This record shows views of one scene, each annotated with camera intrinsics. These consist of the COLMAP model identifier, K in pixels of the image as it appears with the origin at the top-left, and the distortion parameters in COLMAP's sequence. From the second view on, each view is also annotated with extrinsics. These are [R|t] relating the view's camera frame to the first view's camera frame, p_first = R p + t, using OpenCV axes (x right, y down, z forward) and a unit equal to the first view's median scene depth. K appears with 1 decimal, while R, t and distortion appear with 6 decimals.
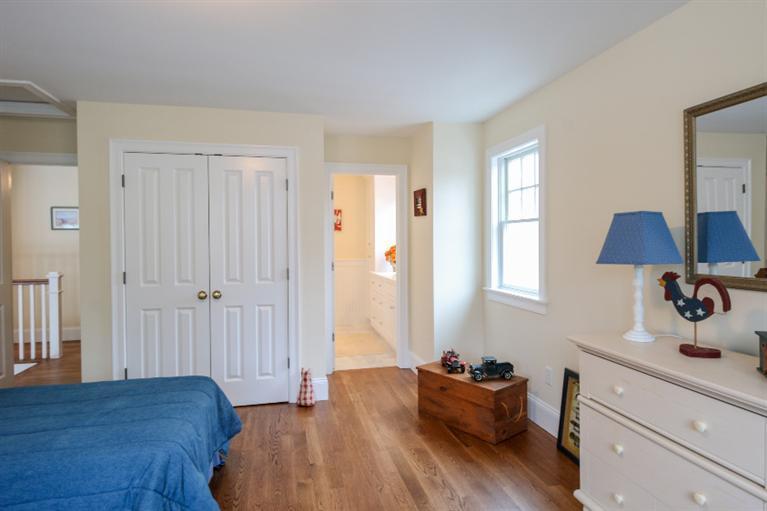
lens RADIAL K [[441.4, 0, 383.0], [0, 441.4, 249.7], [0, 0, 1]] dist [0.021620, -0.000197]
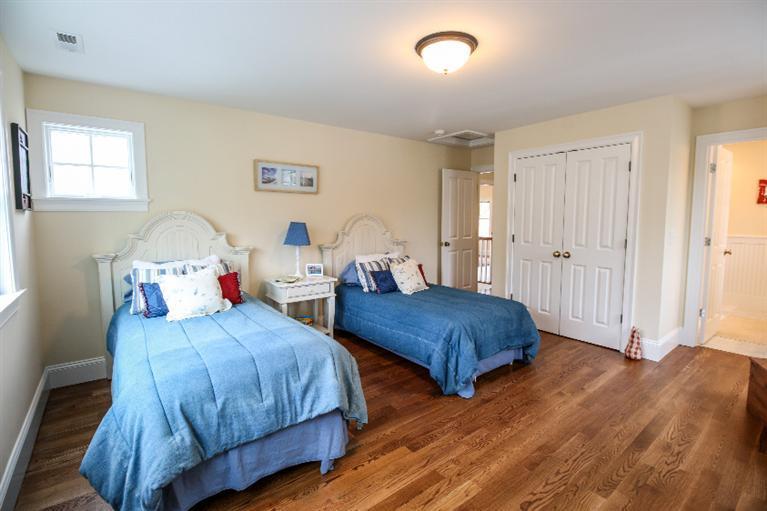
lens RADIAL K [[353.9, 0, 384.2], [0, 353.9, 253.4], [0, 0, 1]] dist [-0.022568, -0.000469]
pose [[0.418317, 0.099137, -0.902875, 0.363867], [-0.012642, 0.994565, 0.103348, -0.007653], [0.908213, -0.031818, 0.417297, 0.039253]]
